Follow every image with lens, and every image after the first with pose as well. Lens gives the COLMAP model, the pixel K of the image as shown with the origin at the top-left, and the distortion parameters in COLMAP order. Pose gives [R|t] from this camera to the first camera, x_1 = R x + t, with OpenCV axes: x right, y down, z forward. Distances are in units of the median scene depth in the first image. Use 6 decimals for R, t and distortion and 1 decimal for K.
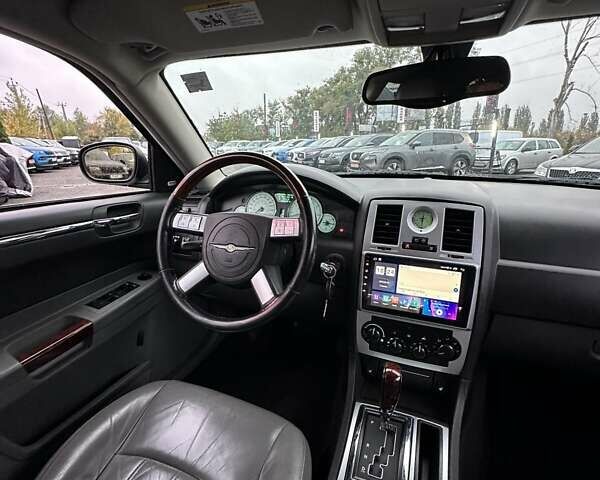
lens RADIAL K [[319.1, 0, 300.0], [0, 319.1, 240.0], [0, 0, 1]] dist [-0.003857, -0.000756]
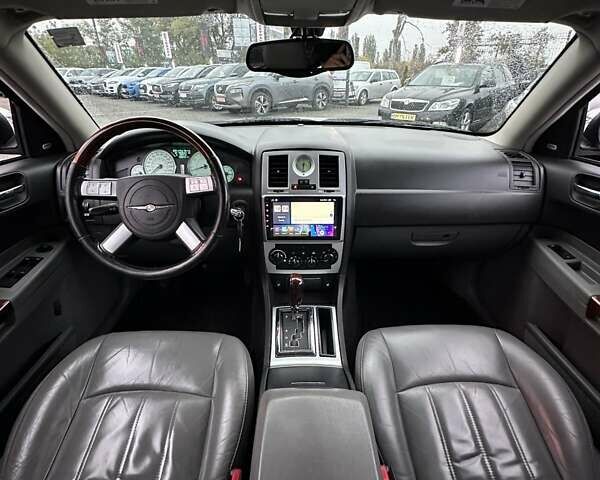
lens RADIAL K [[319.1, 0, 300.0], [0, 319.1, 240.0], [0, 0, 1]] dist [-0.003857, -0.000756]
pose [[0.922905, -0.174399, 0.343265, -0.127377], [0.105638, 0.972016, 0.209822, -0.041747], [-0.370252, -0.157384, 0.915502, -0.229609]]
